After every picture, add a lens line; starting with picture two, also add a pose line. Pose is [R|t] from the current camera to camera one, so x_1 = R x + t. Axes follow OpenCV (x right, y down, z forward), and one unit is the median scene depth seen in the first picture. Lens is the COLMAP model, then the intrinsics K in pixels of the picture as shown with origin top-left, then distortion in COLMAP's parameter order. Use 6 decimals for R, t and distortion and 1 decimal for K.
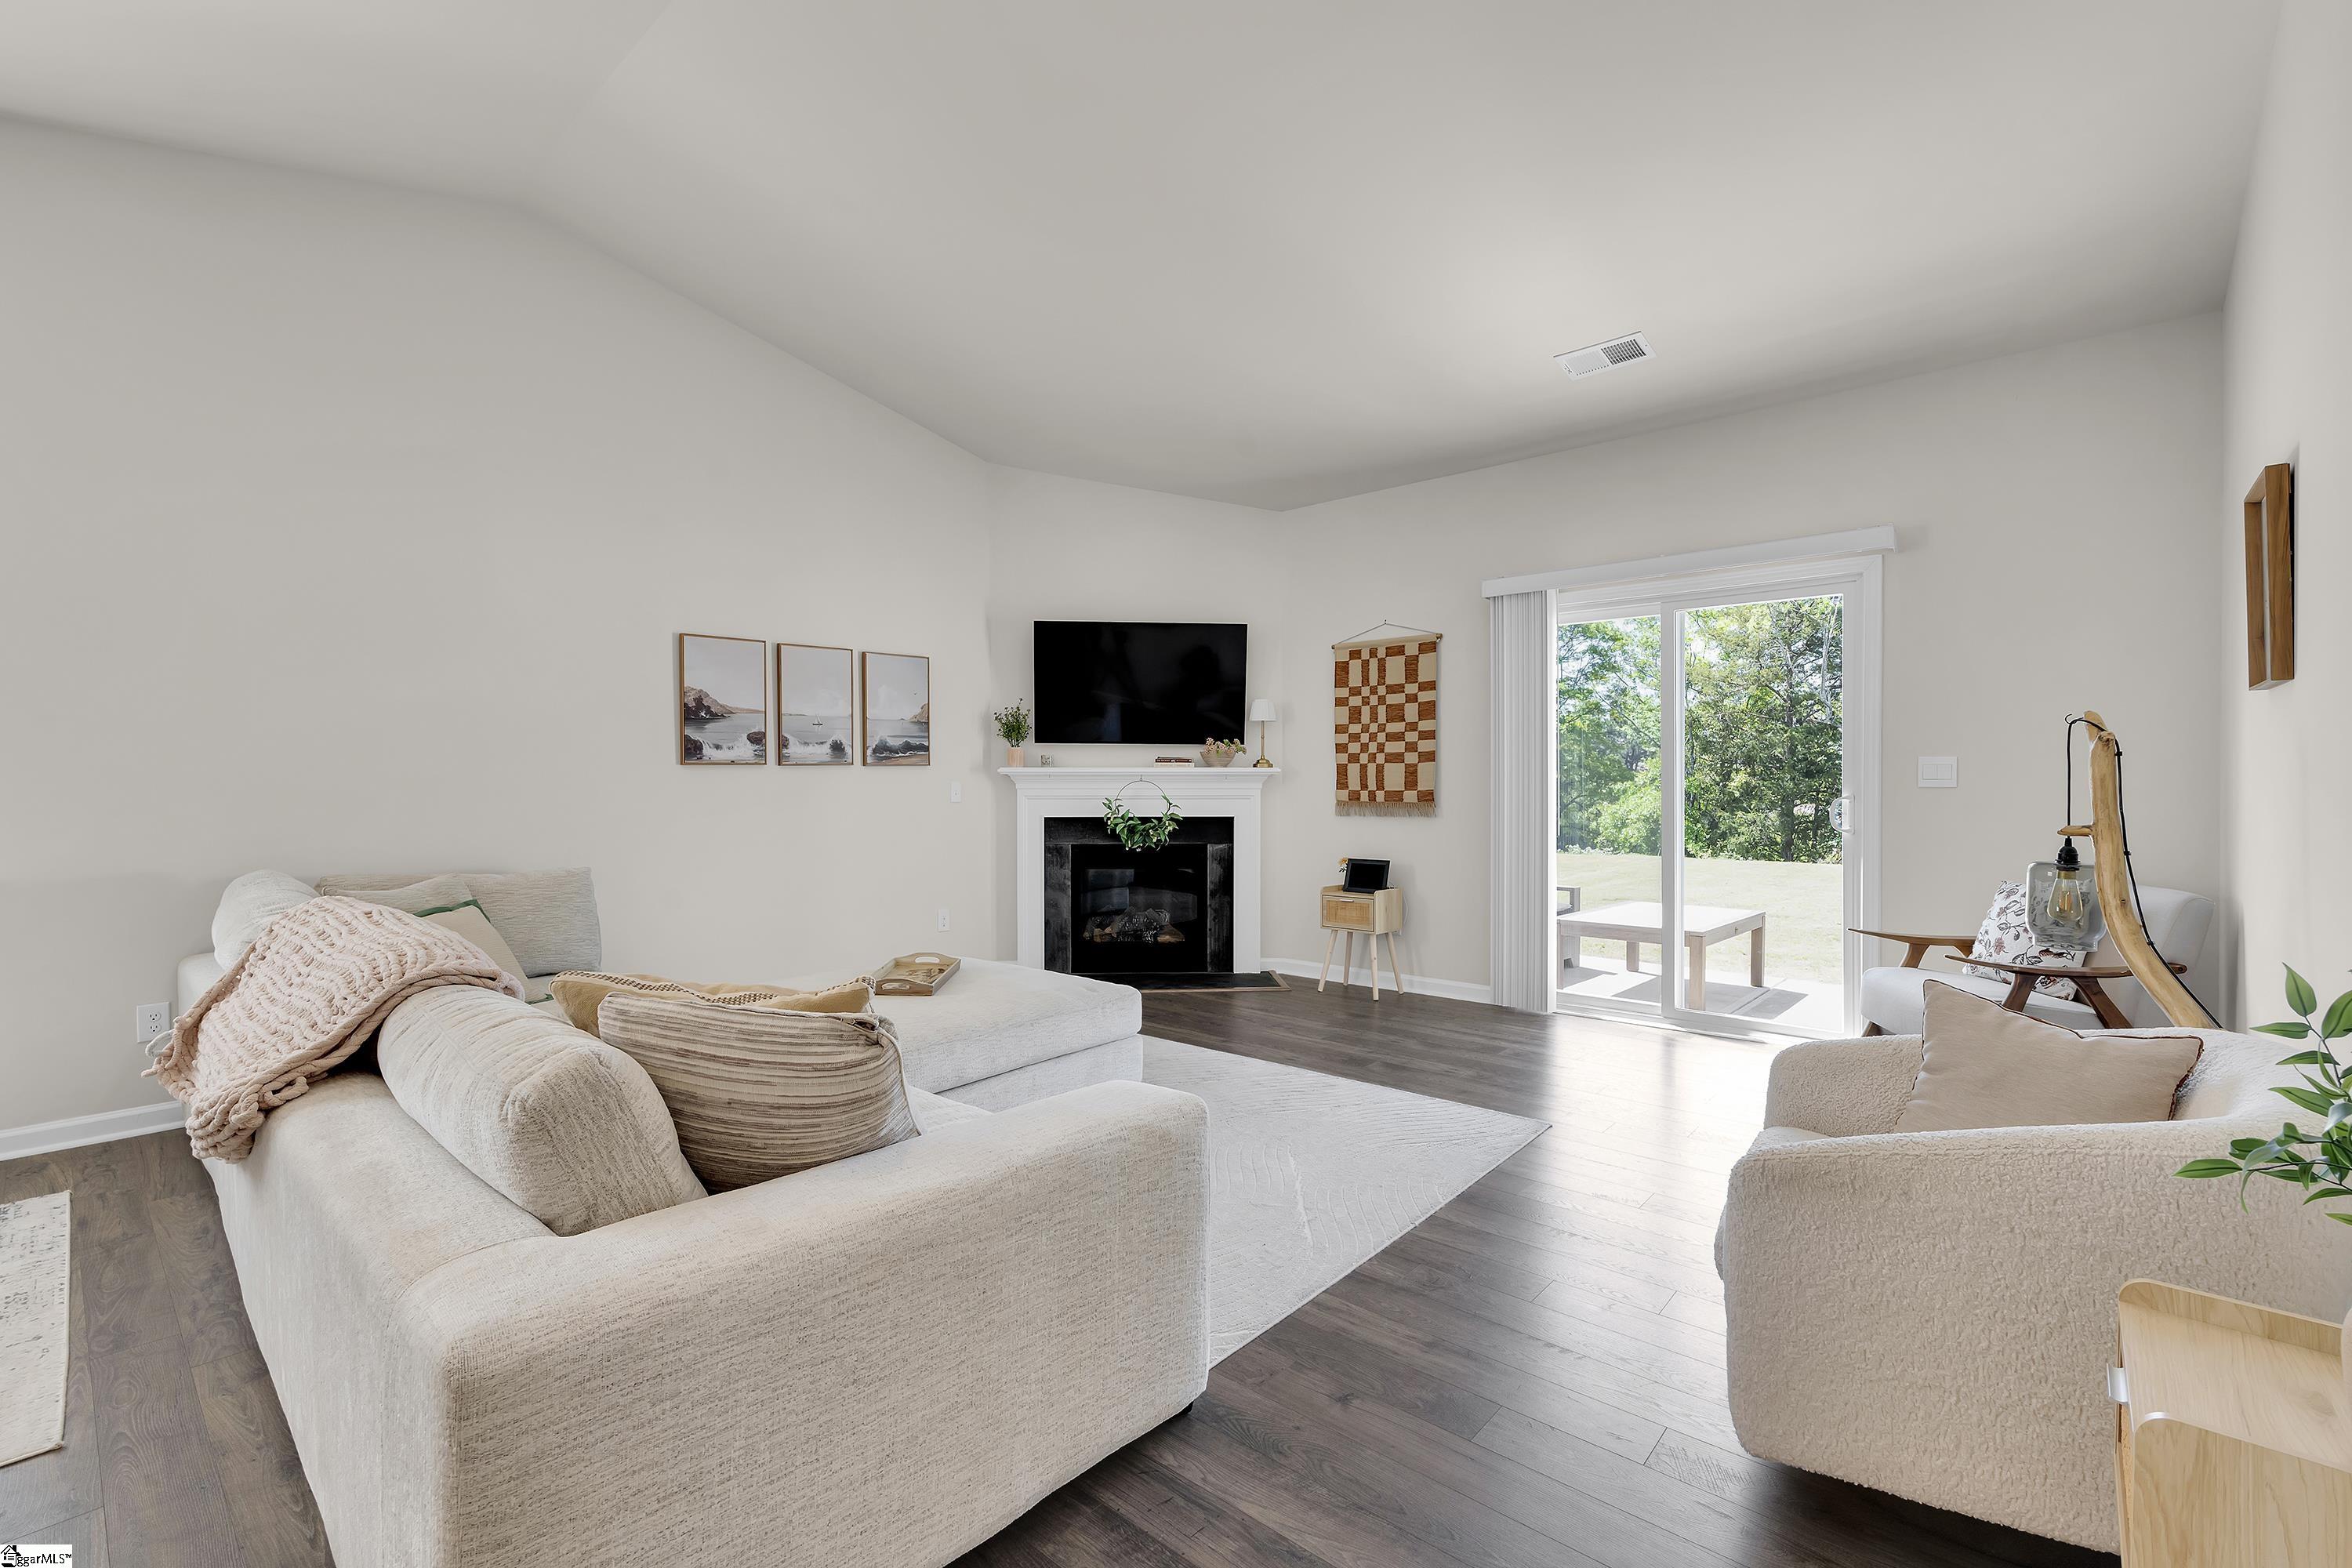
lens RADIAL K [[1032.2, 0, 1175.4], [0, 1032.2, 779.1], [0, 0, 1]] dist [-0.003493, 0.001658]
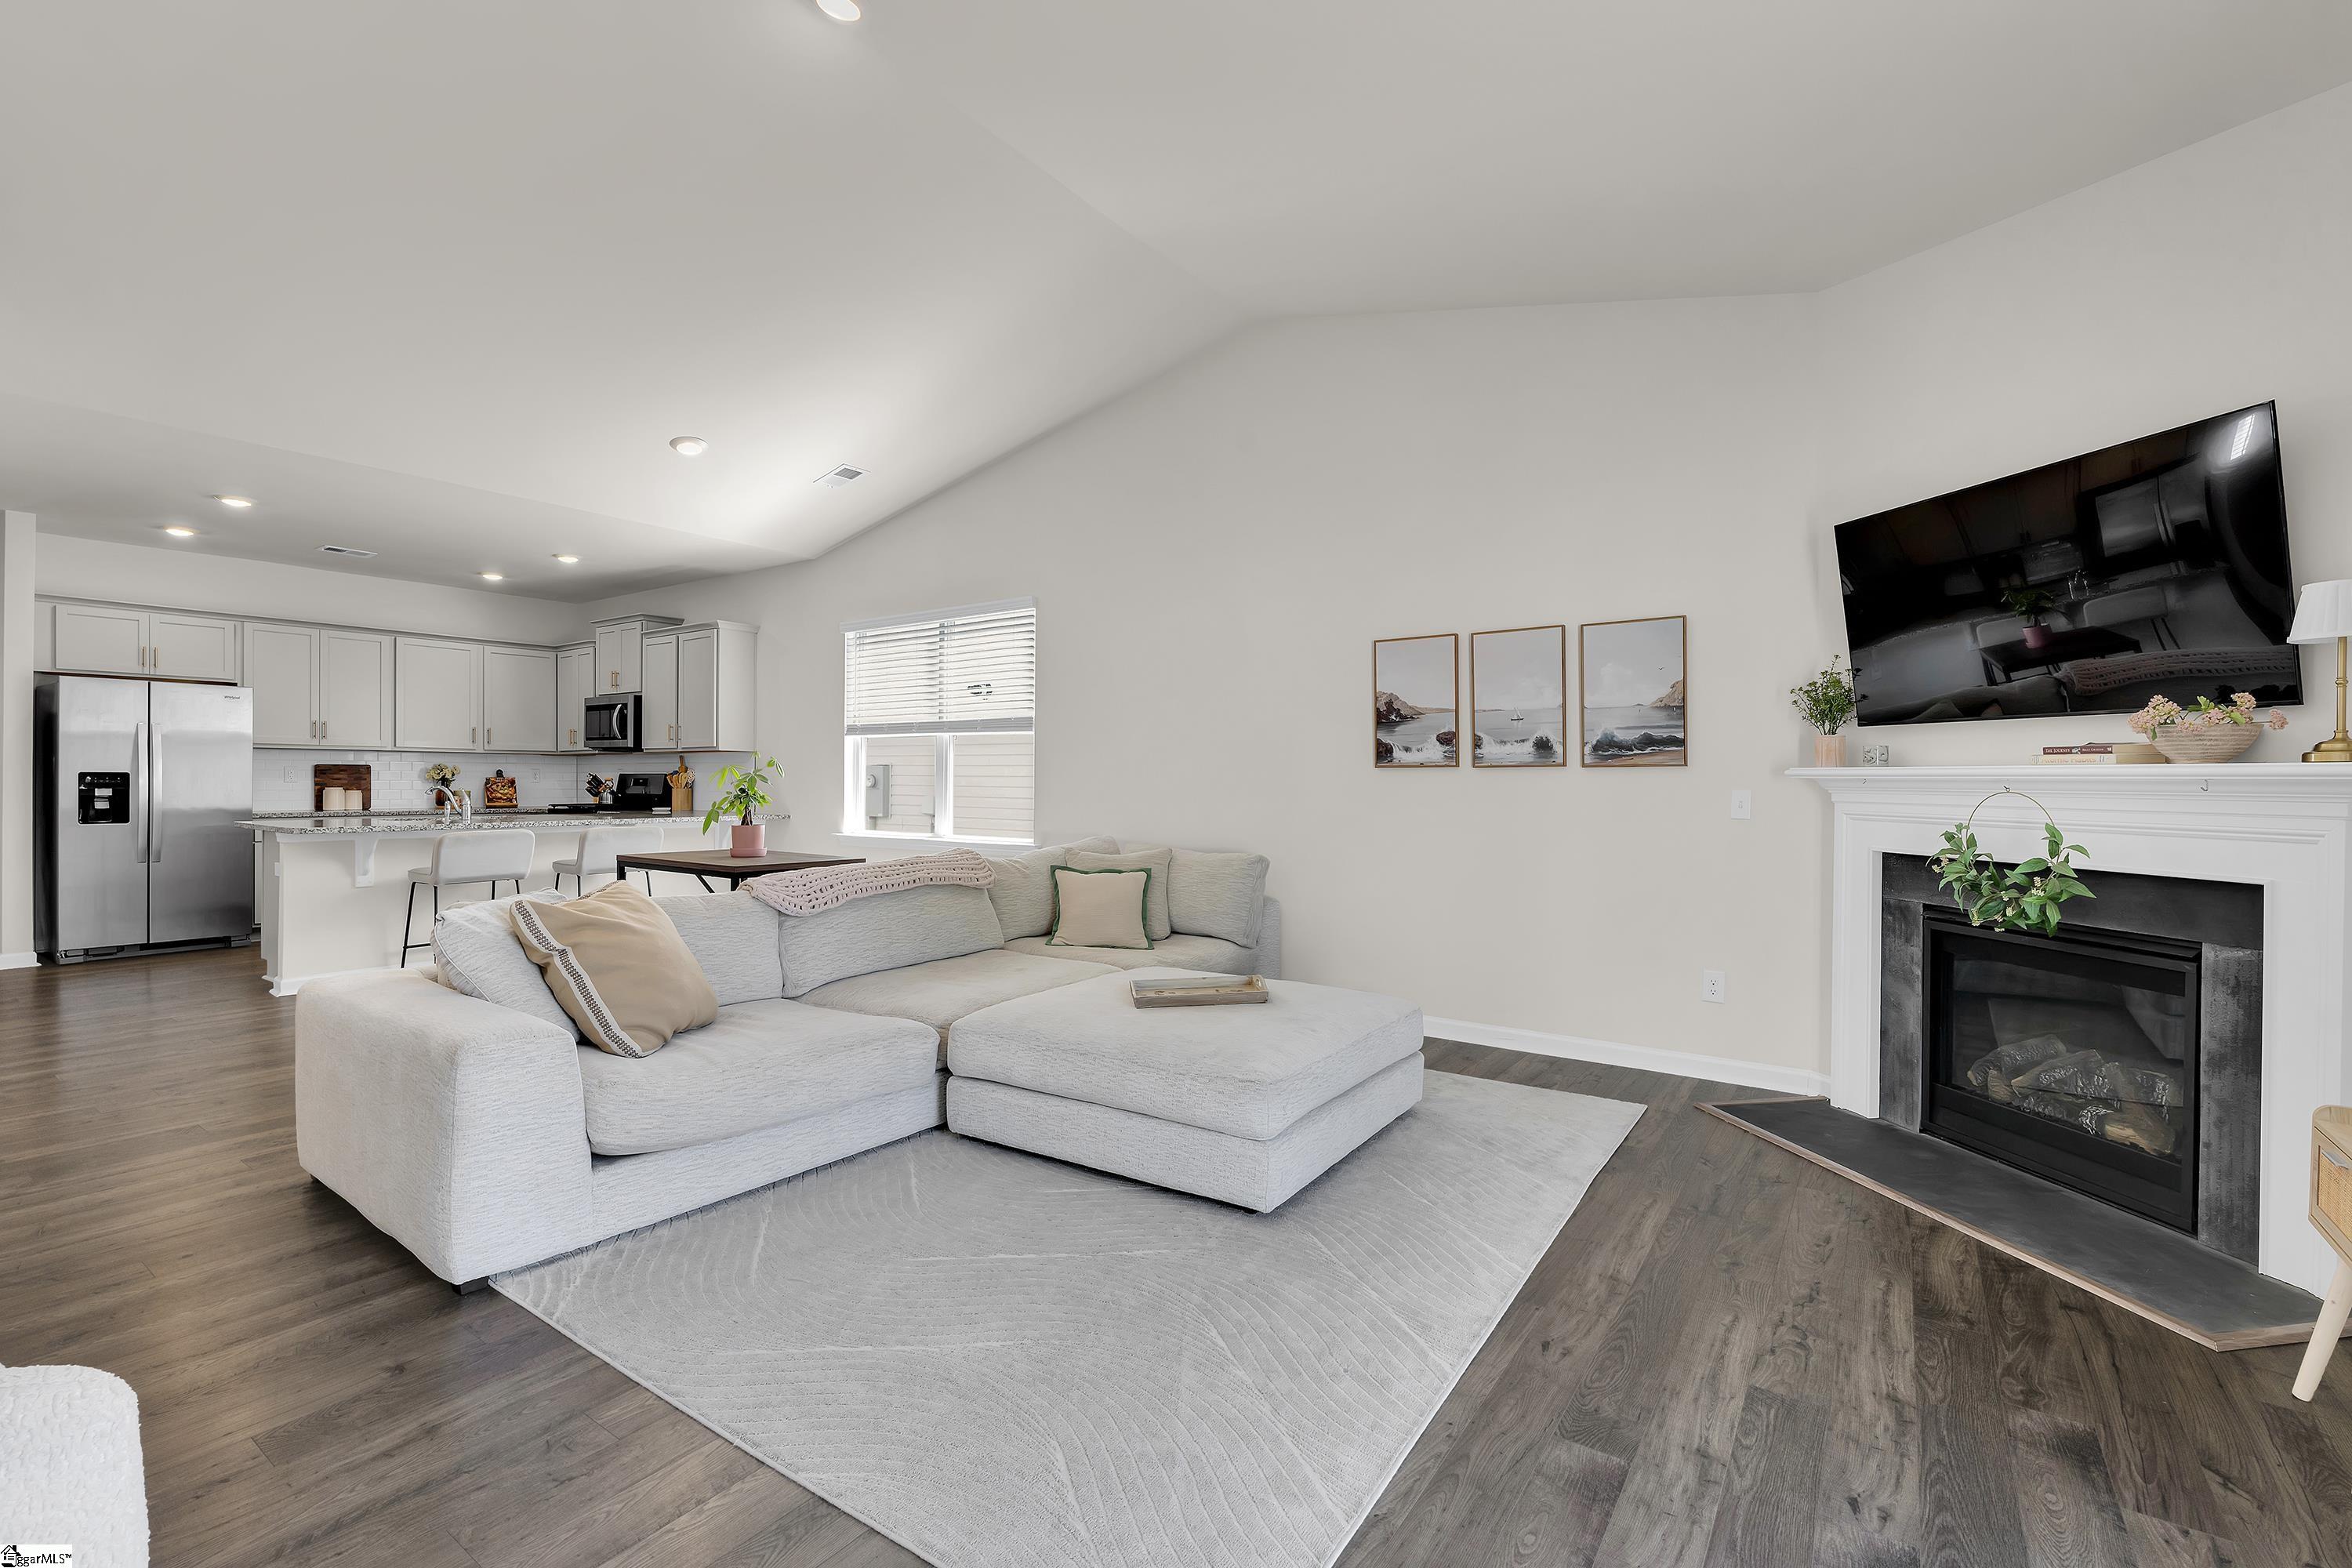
lens RADIAL K [[1032.2, 0, 1186.8], [0, 1032.2, 796.7], [0, 0, 1]] dist [-0.003493, 0.001658]
pose [[0.104224, 0.021527, -0.994321, 0.441555], [-0.005808, 0.999762, 0.021036, -0.004588], [0.994537, 0.003582, 0.104324, 0.580496]]
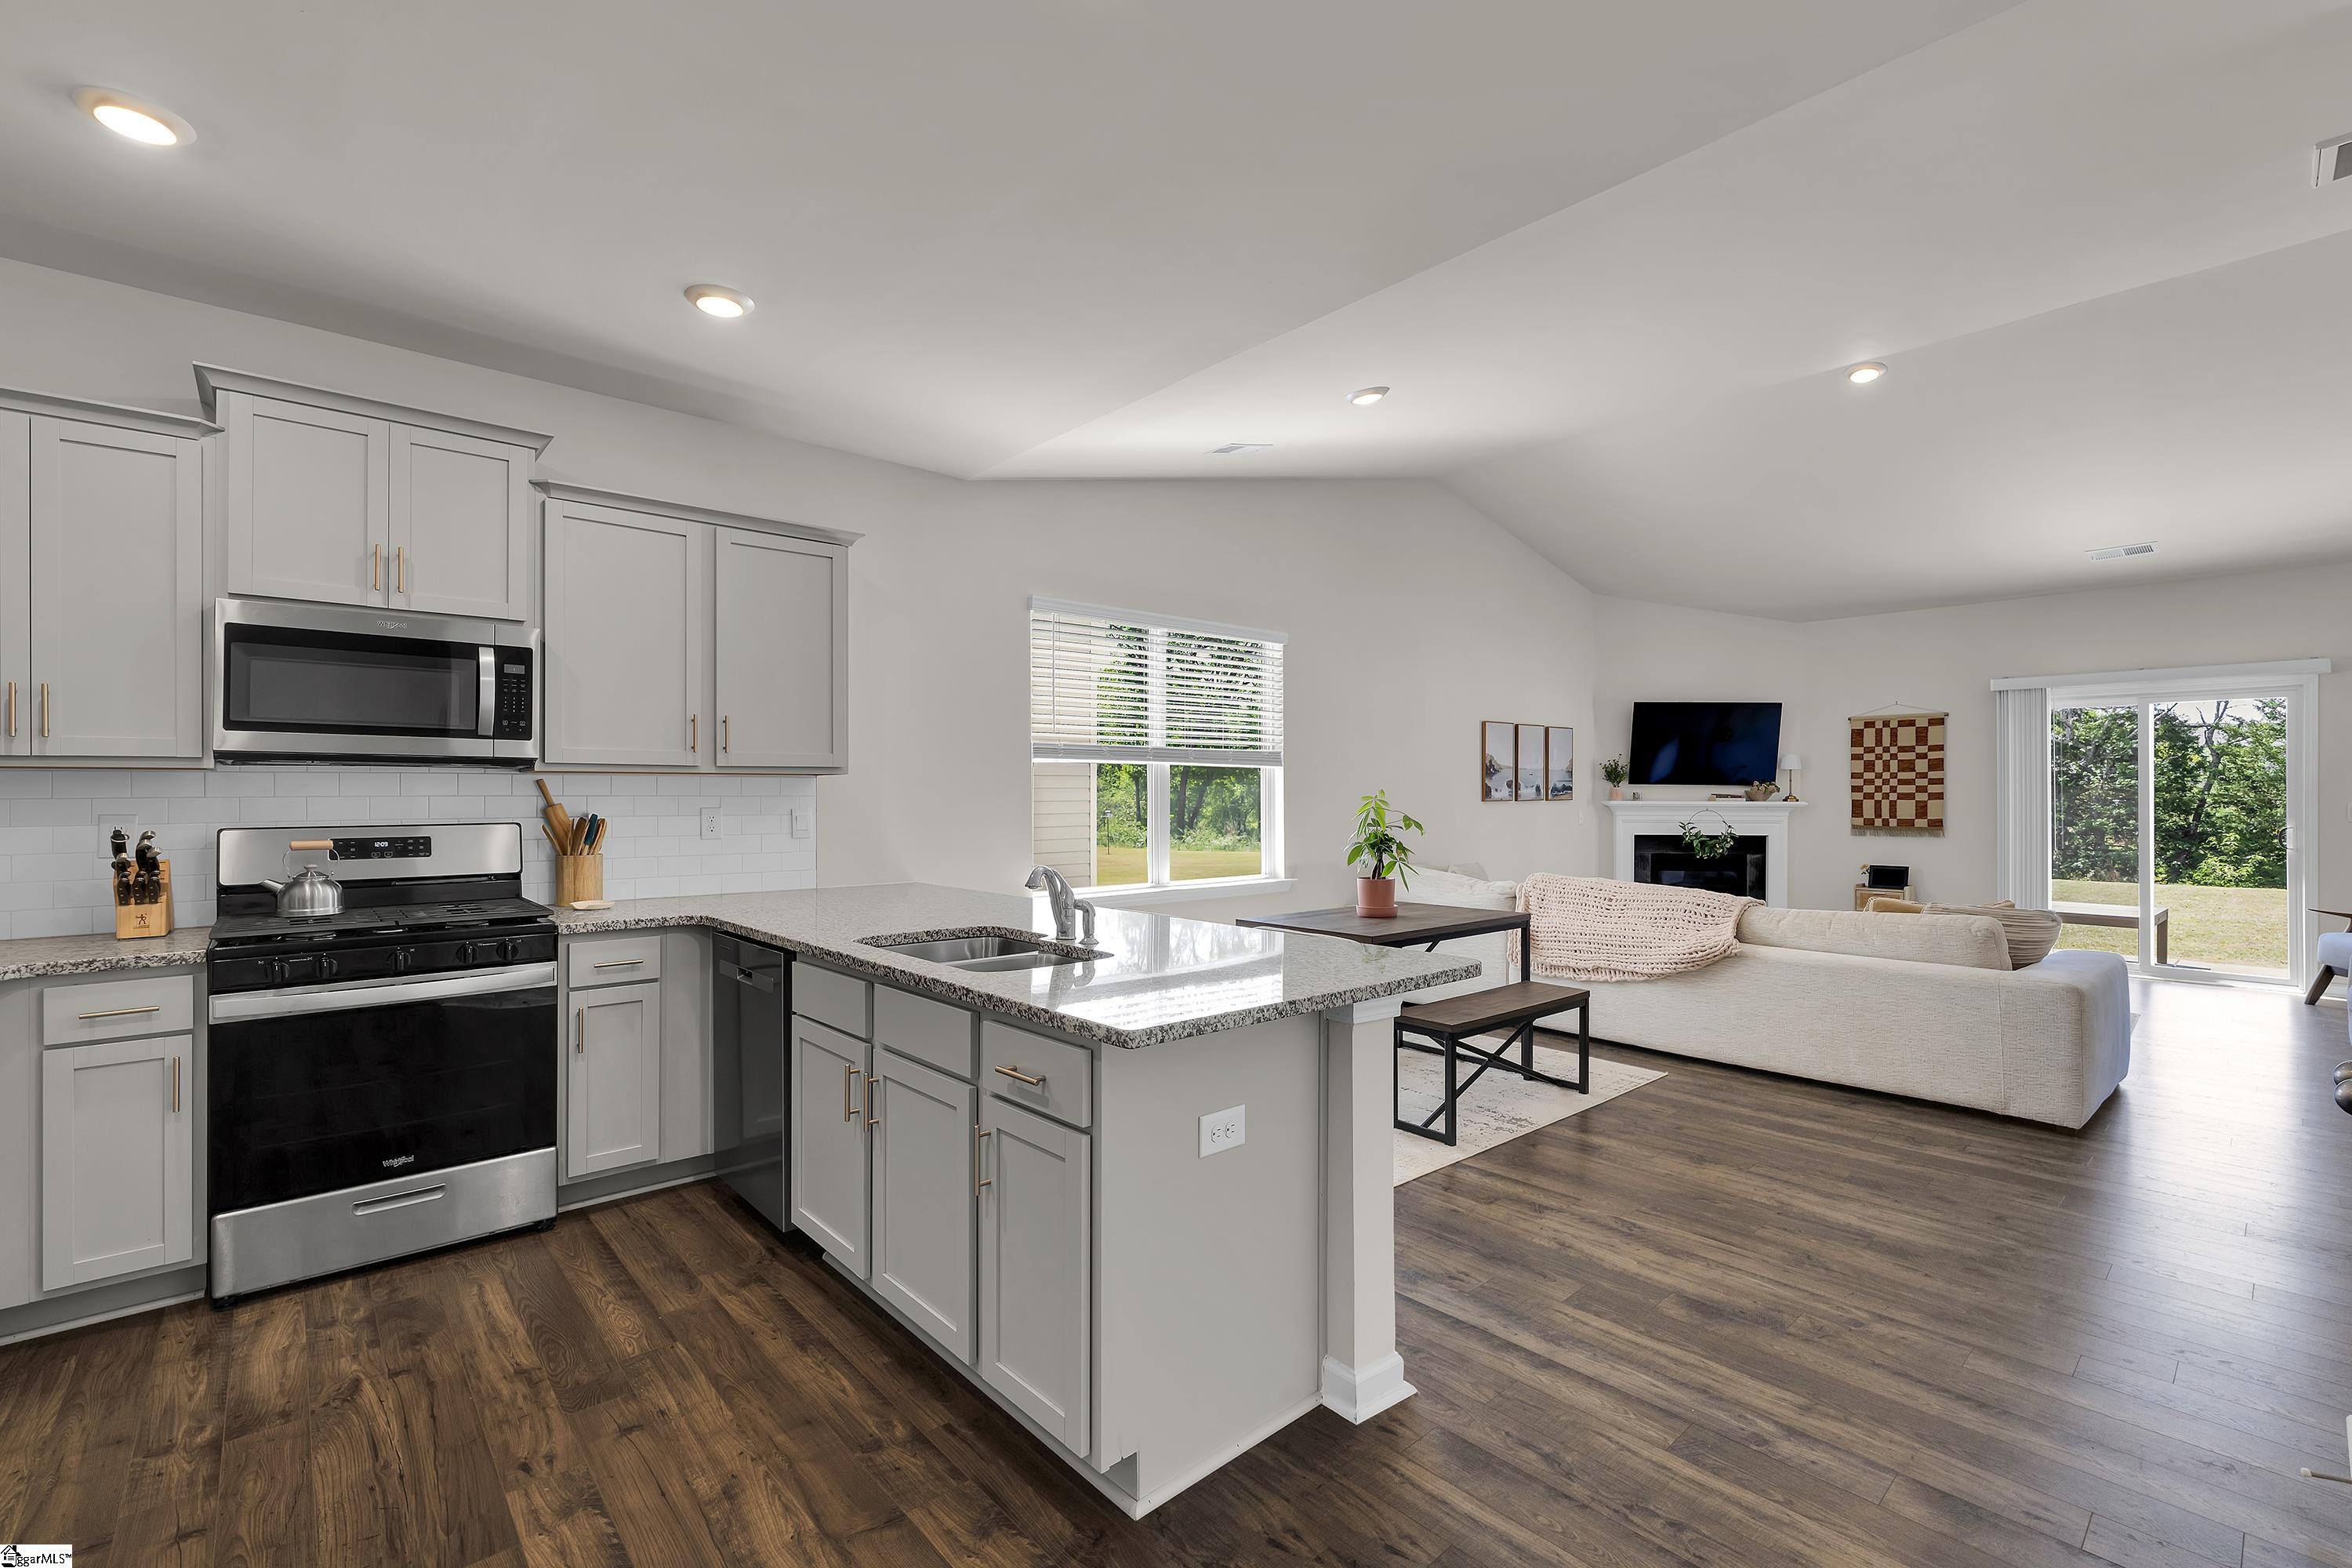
lens RADIAL K [[1032.2, 0, 1192.3], [0, 1032.2, 774.2], [0, 0, 1]] dist [-0.003493, 0.001658]
pose [[0.994546, 0.001641, -0.104287, -0.632047], [-0.003745, 0.999793, -0.019982, -0.018896], [0.104233, 0.020263, 0.994346, -0.547597]]
